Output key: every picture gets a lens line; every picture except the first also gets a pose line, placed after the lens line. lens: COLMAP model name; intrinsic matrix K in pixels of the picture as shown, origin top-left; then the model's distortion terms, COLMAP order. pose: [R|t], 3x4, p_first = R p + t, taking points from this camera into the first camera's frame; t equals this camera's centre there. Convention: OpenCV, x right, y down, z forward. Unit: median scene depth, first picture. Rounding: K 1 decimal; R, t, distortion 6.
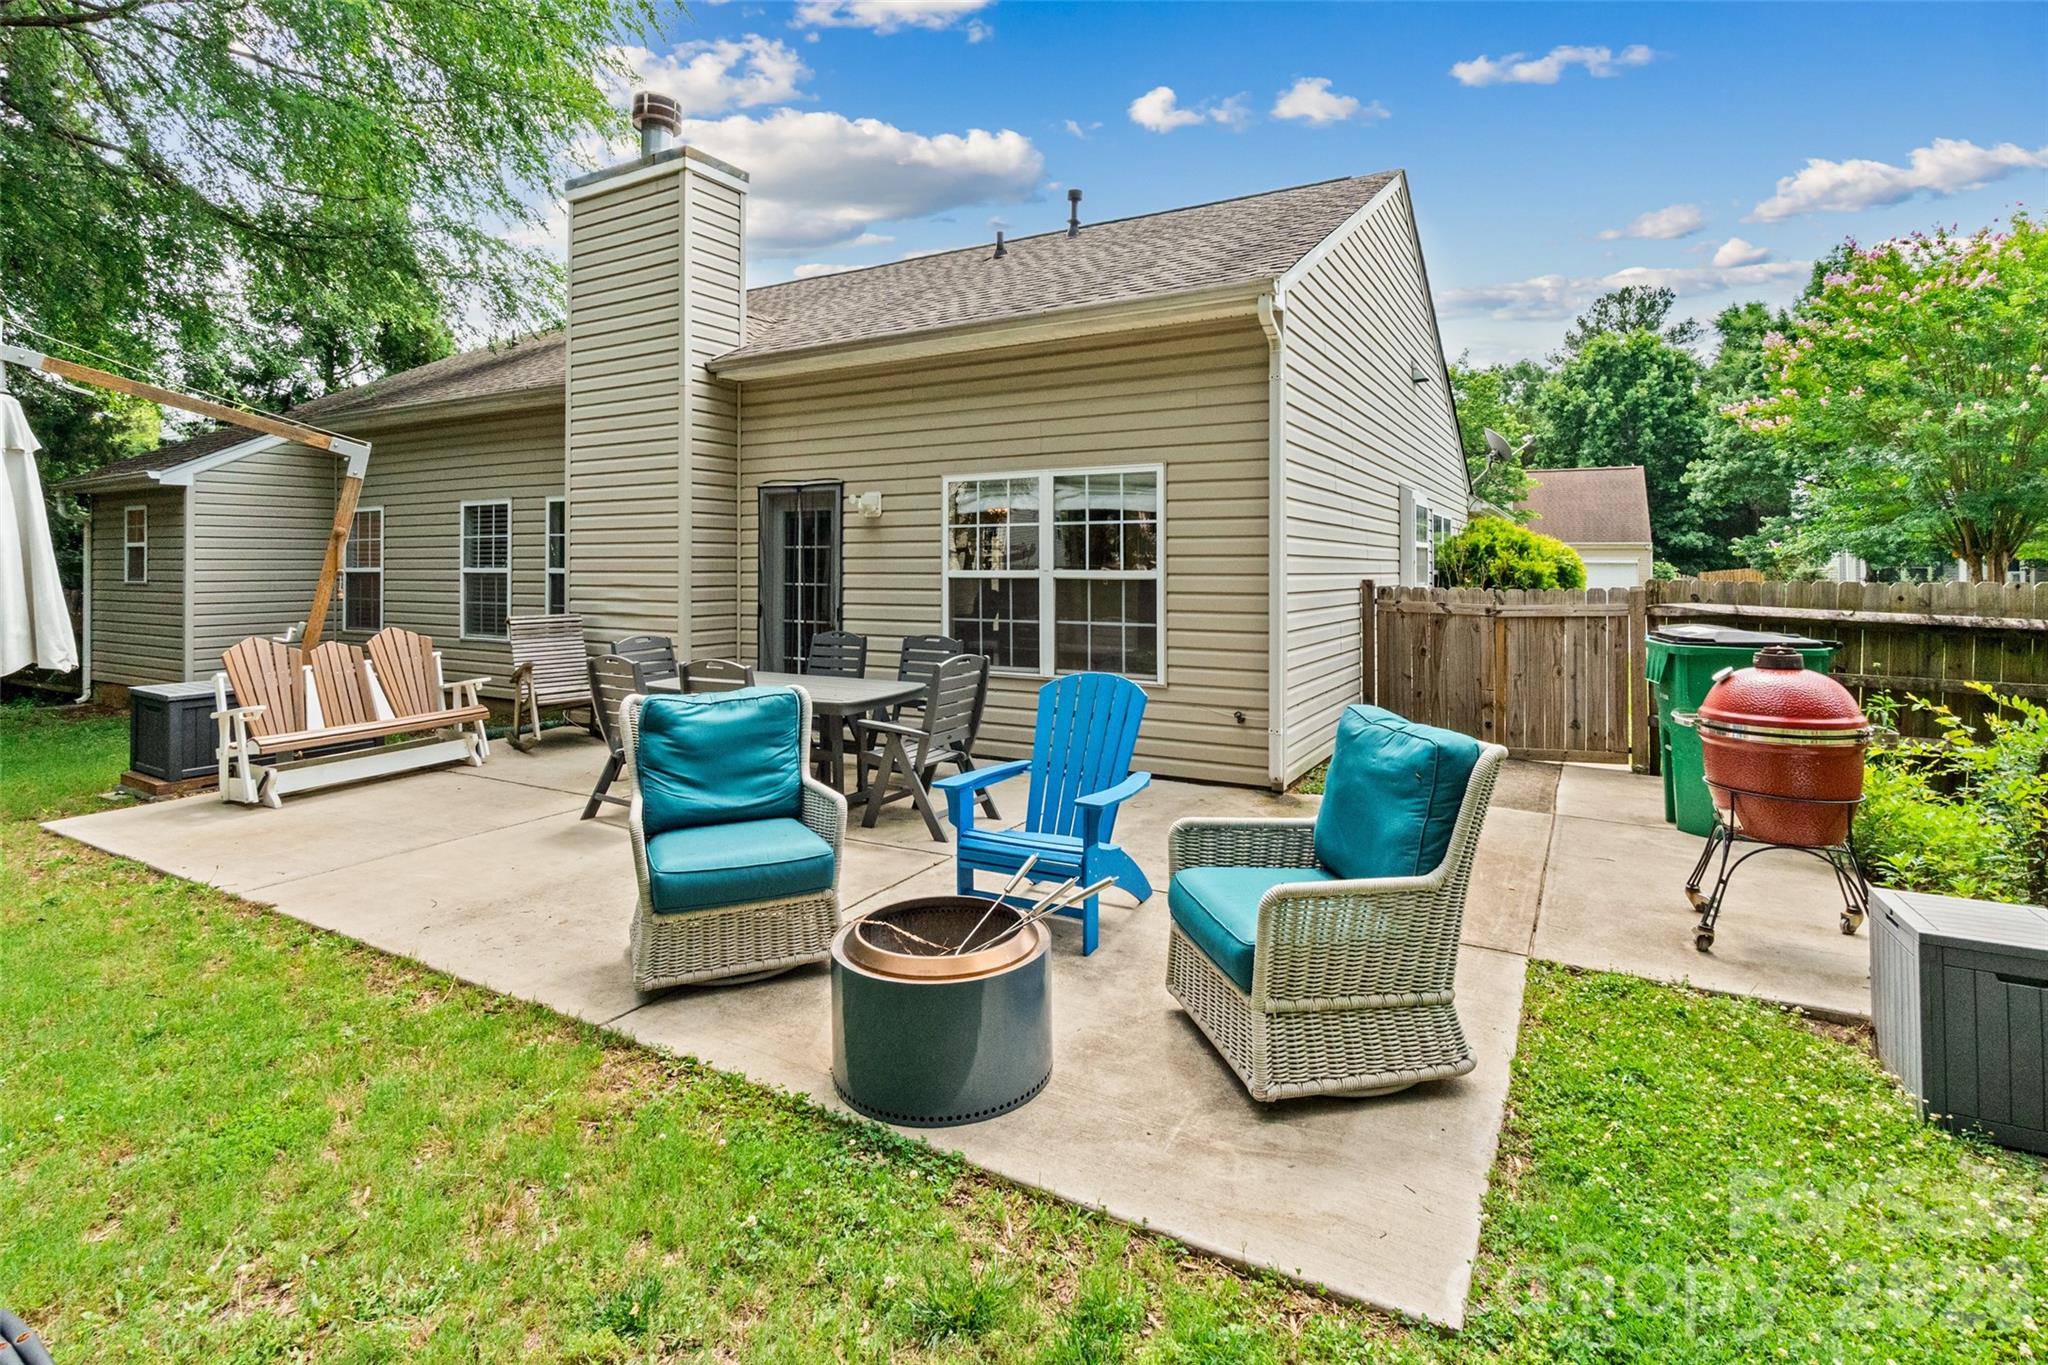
lens RADIAL K [[970.8, 0, 937.1], [0, 970.8, 558.6], [0, 0, 1]] dist [-0.001383, -0.000340]
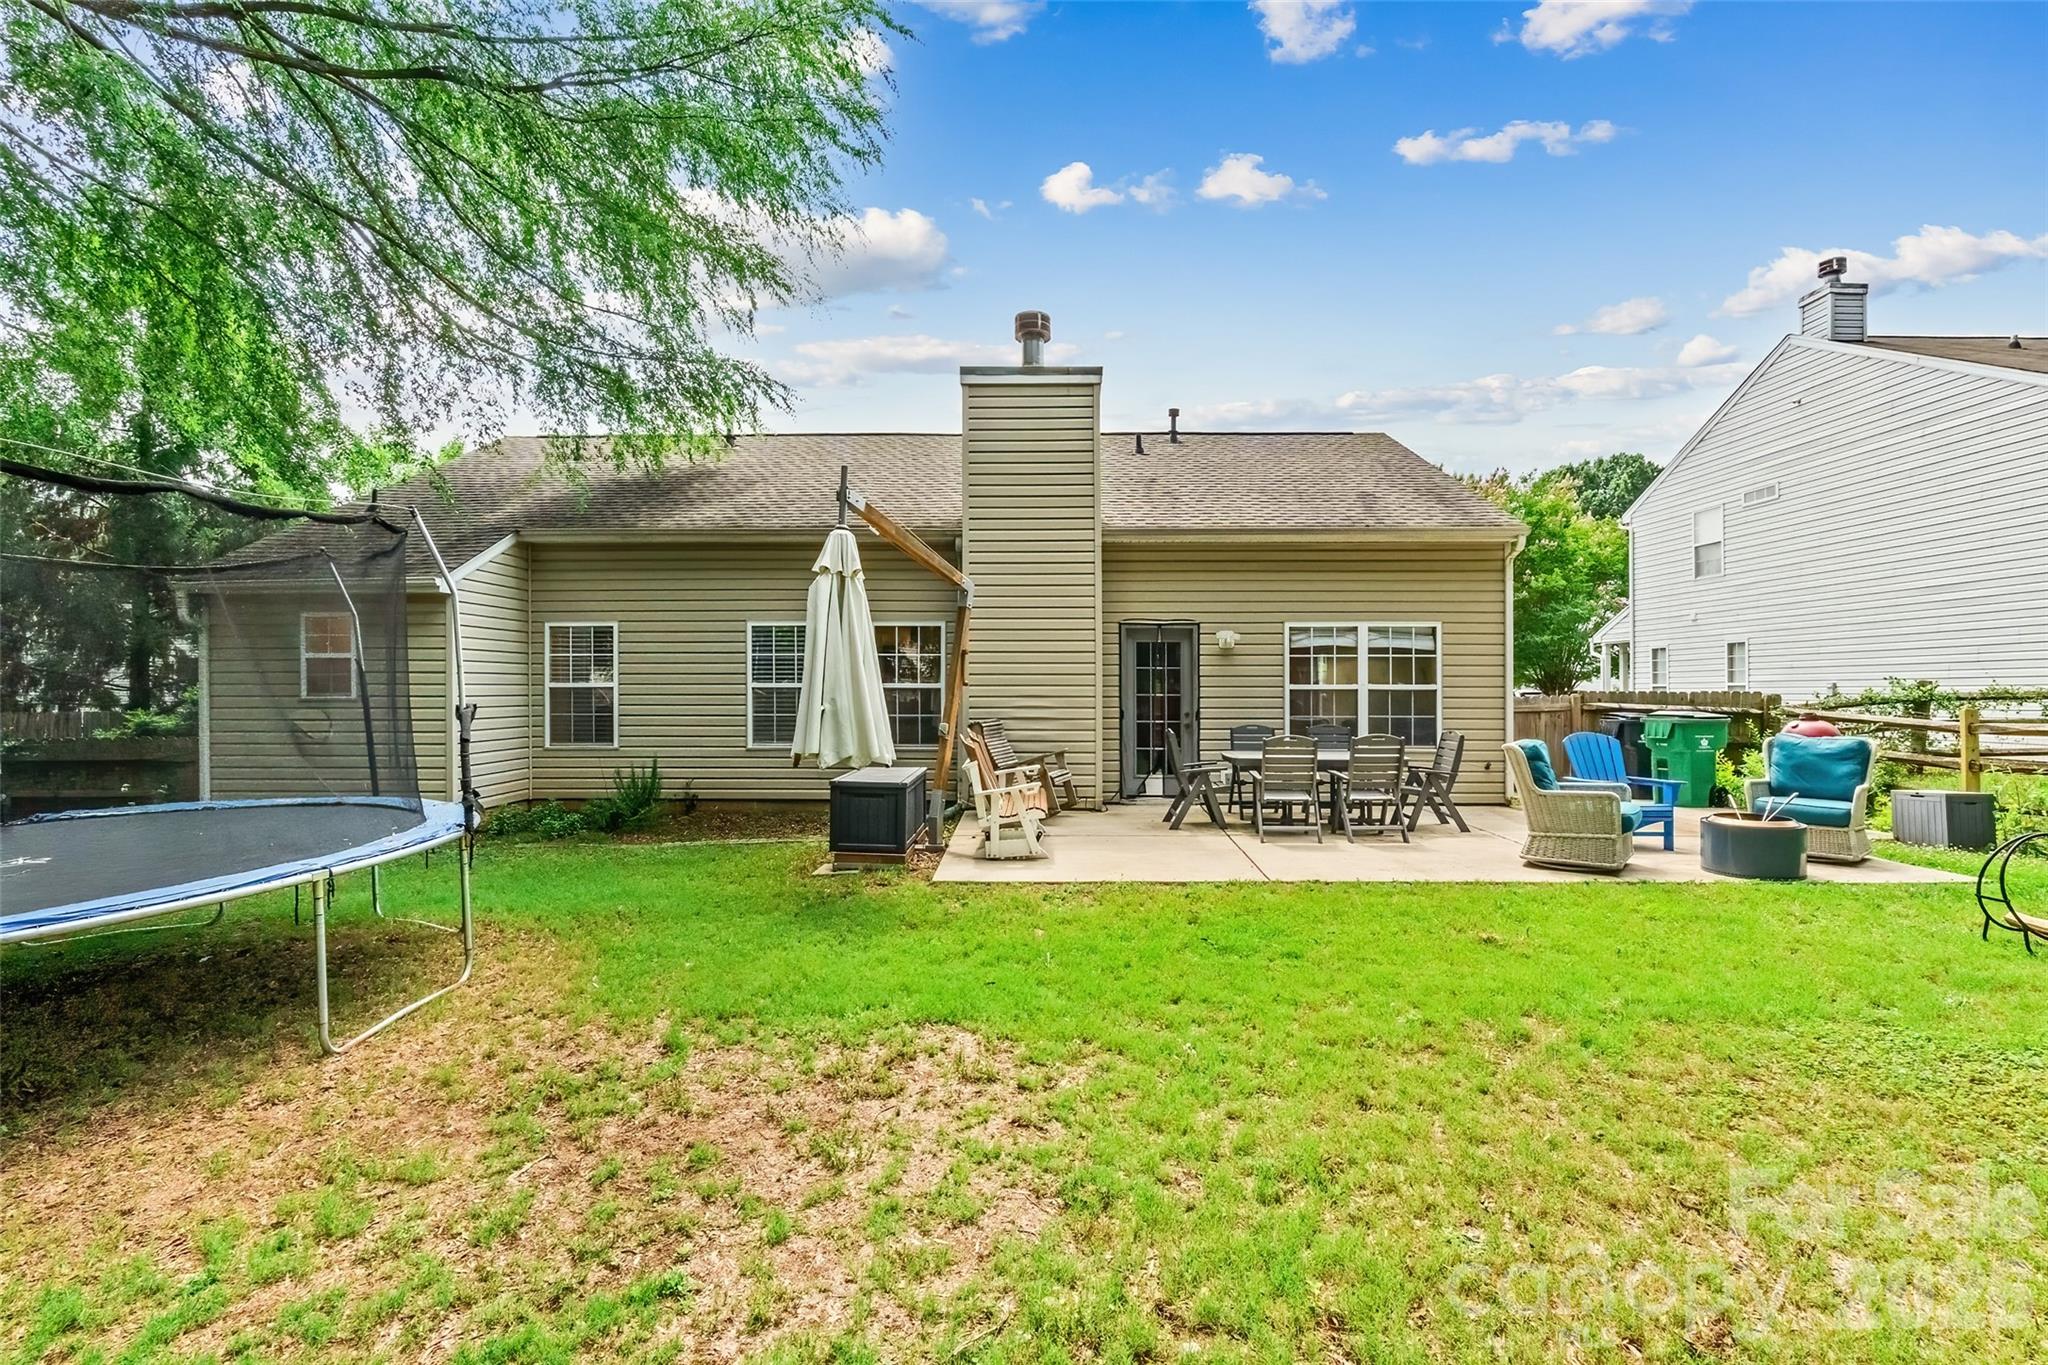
lens RADIAL K [[958.3, 0, 1018.2], [0, 958.3, 673.0], [0, 0, 1]] dist [-0.001494, 0.000250]
pose [[0.874637, 0.009694, 0.484682, -1.157484], [-0.005628, 0.999936, -0.009843, 0.011994], [-0.484746, 0.005881, 0.874635, -0.112884]]
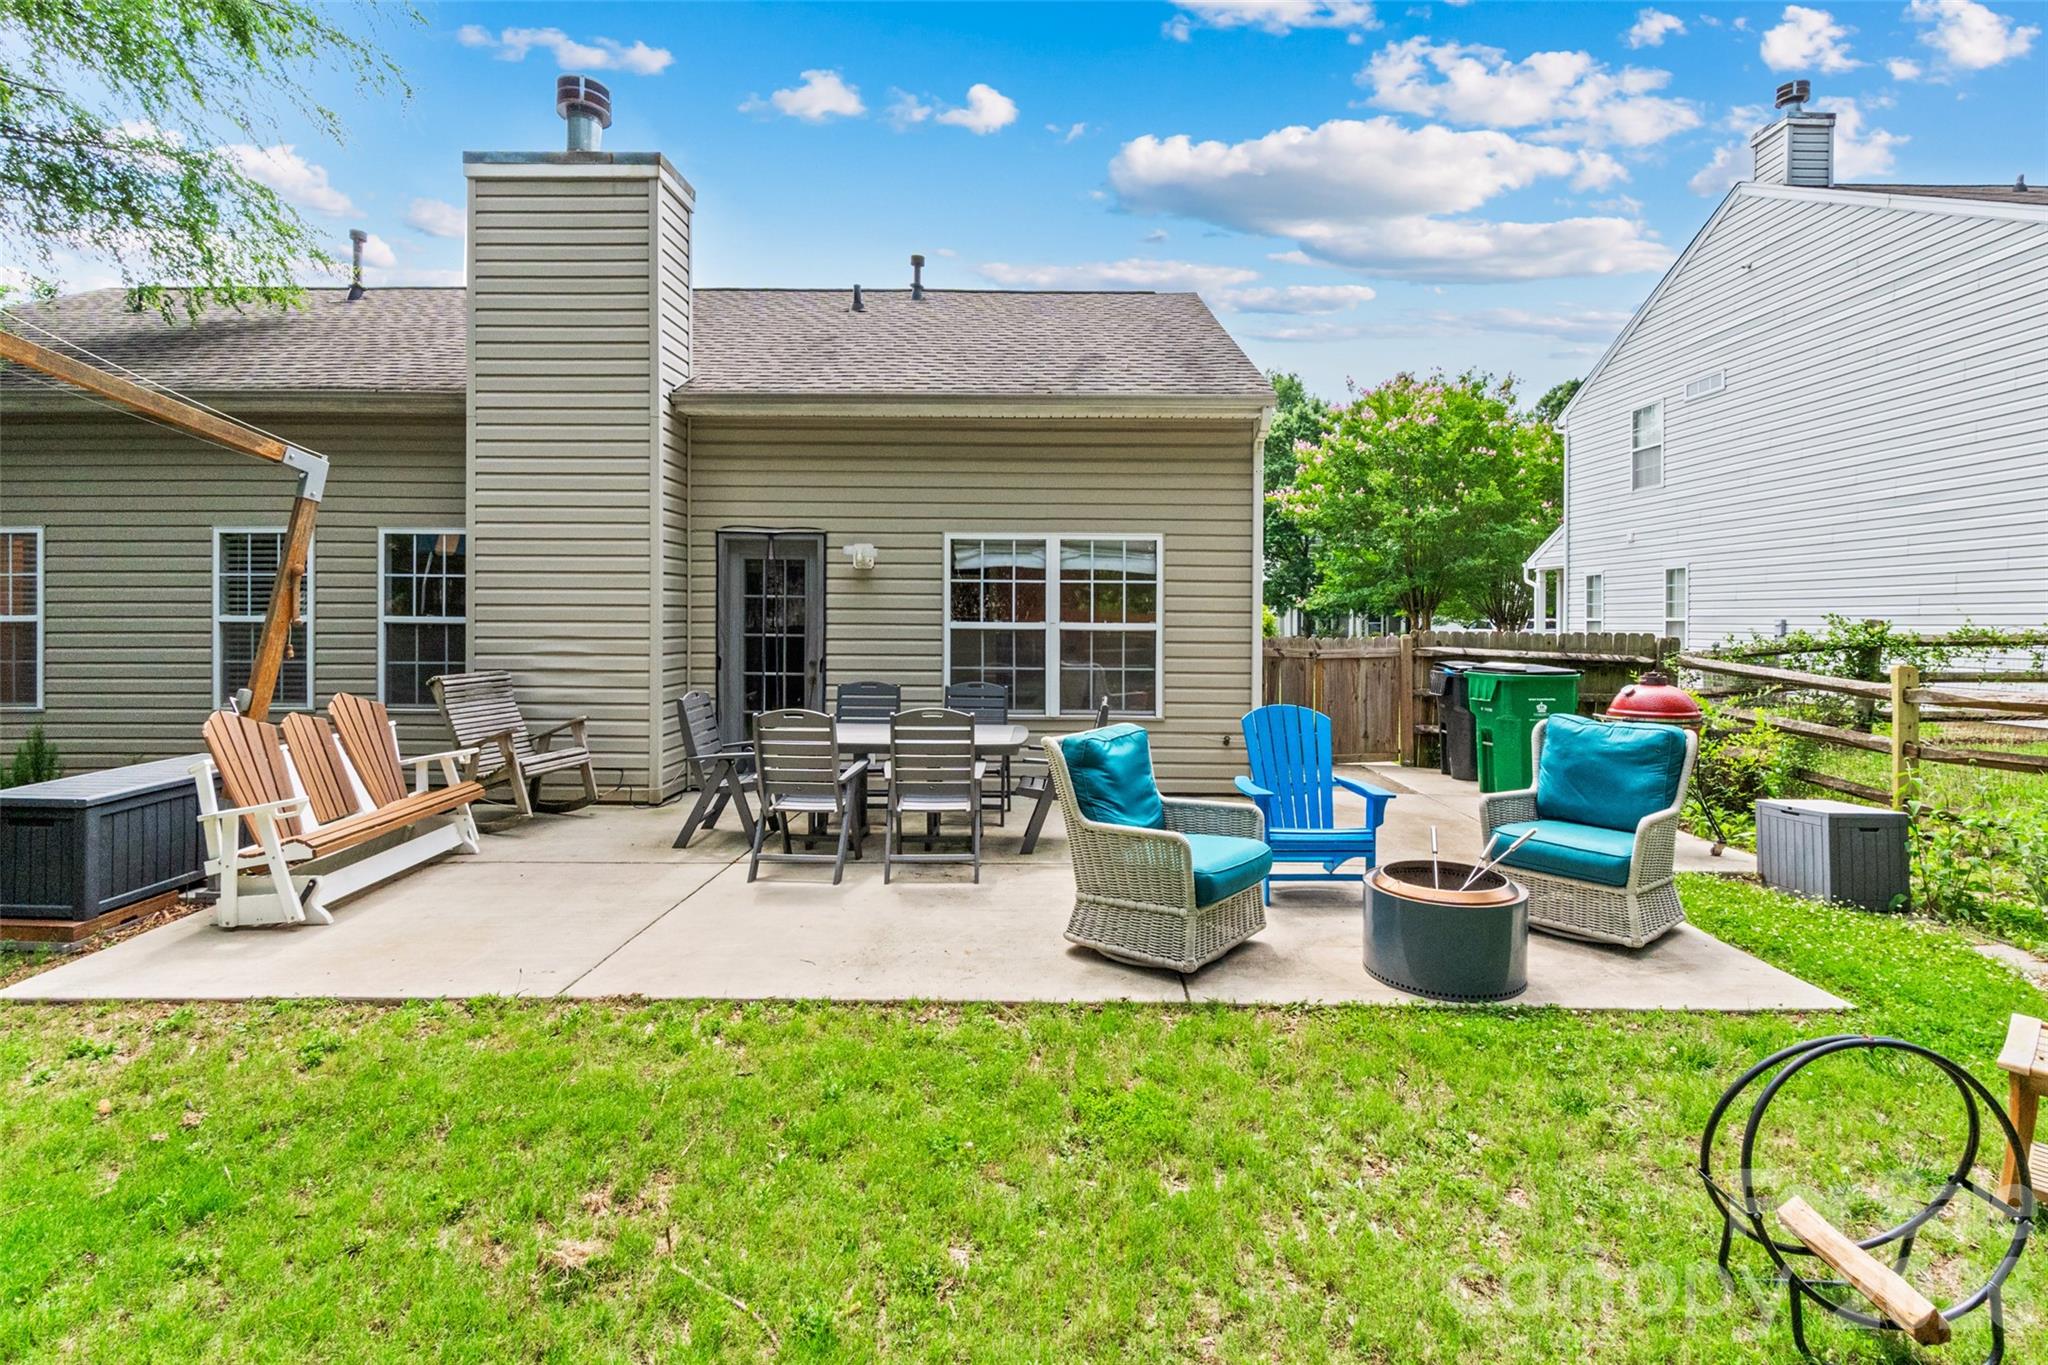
lens RADIAL K [[1004.7, 0, 1029.8], [0, 1004.7, 615.1], [0, 0, 1]] dist [0.013295, 0.000270]
pose [[0.864114, 0.006798, 0.503251, -0.495655], [-0.011770, 0.999908, 0.006703, -0.004018], [-0.503159, -0.011716, 0.864115, 0.008684]]
